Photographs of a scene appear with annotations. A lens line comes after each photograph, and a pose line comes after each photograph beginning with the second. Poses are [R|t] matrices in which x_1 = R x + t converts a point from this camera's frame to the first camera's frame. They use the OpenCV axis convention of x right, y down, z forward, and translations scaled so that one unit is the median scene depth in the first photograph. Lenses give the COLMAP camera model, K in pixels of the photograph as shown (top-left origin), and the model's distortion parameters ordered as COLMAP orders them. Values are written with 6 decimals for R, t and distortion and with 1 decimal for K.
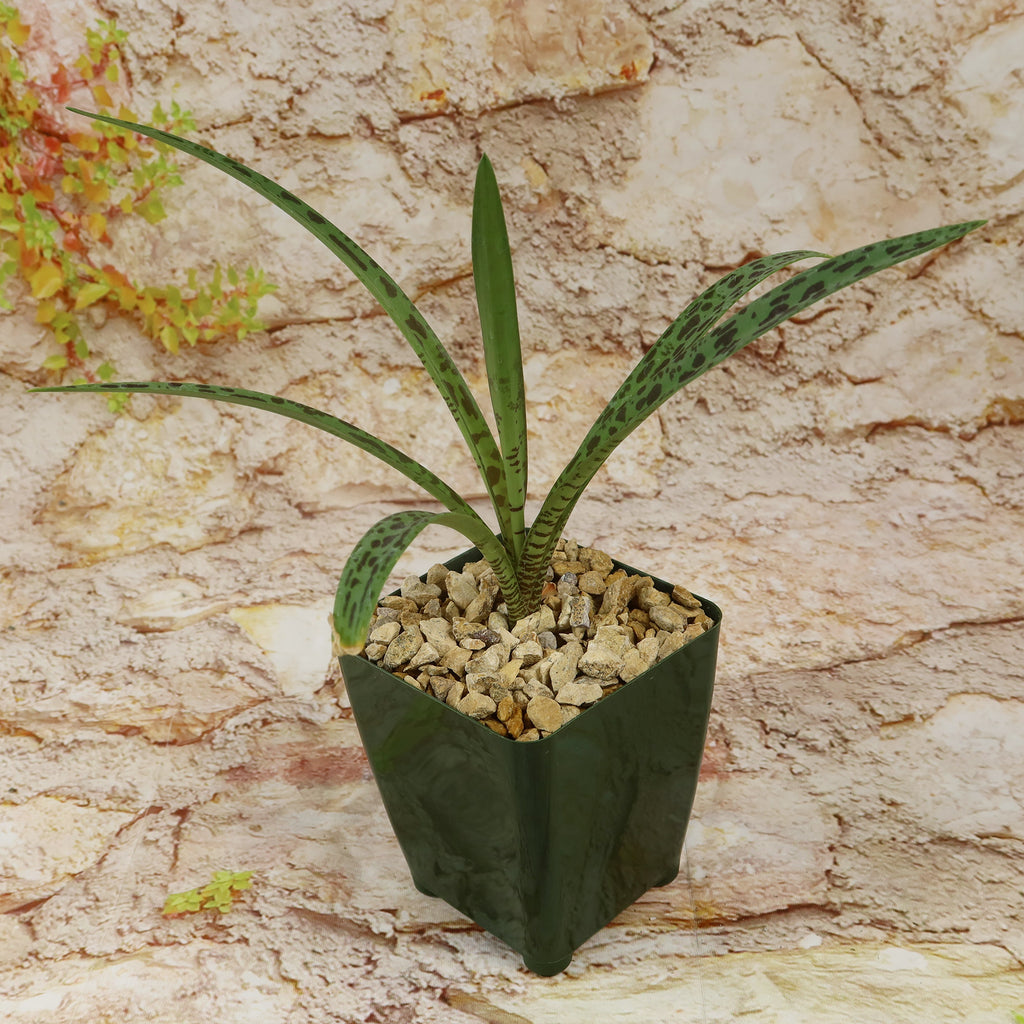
lens RADIAL K [[1467.2, 0, 482.3], [0, 1467.2, 510.8], [0, 0, 1]] dist [0.011524, 0.000000]
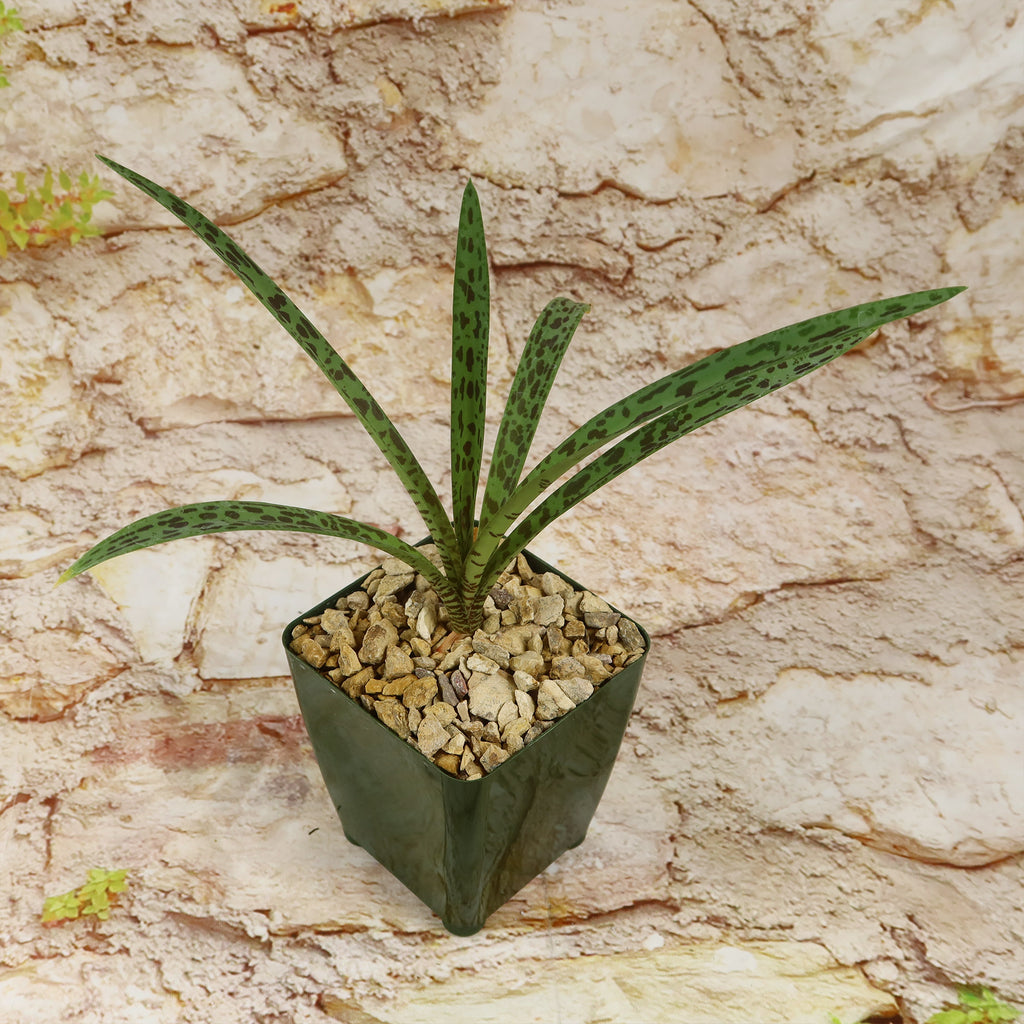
lens RADIAL K [[1467.2, 0, 462.9], [0, 1467.2, 506.0], [0, 0, 1]] dist [0.011524, 0.000000]
pose [[0.991810, 0.001085, 0.127716, -0.038881], [-0.026598, 0.979795, 0.198229, -0.157999], [-0.124921, -0.200003, 0.971799, 0.009097]]
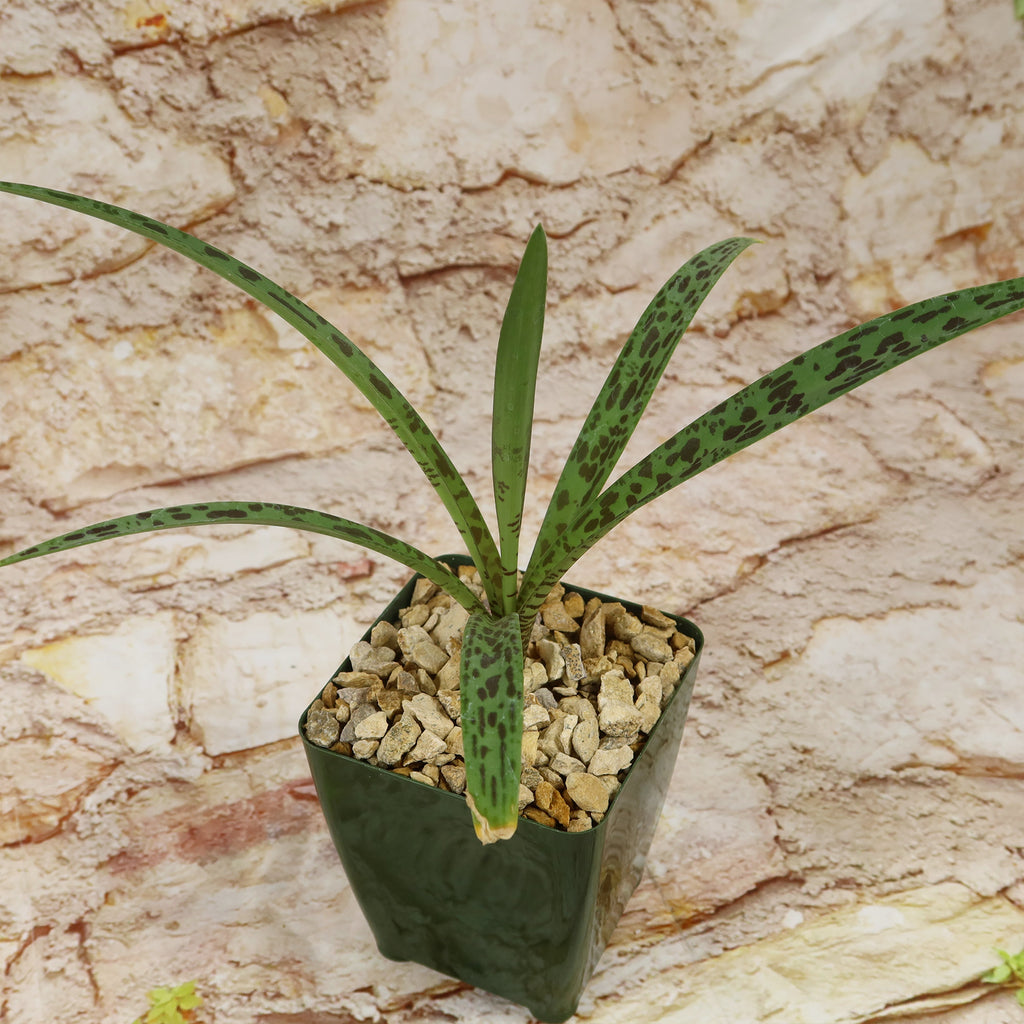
lens RADIAL K [[1467.2, 0, 513.4], [0, 1467.2, 505.1], [0, 0, 1]] dist [0.011524, 0.000000]
pose [[0.932405, -0.160338, 0.323903, -0.157269], [0.117504, 0.982004, 0.147856, -0.105572], [-0.341781, -0.099802, 0.934465, 0.095240]]
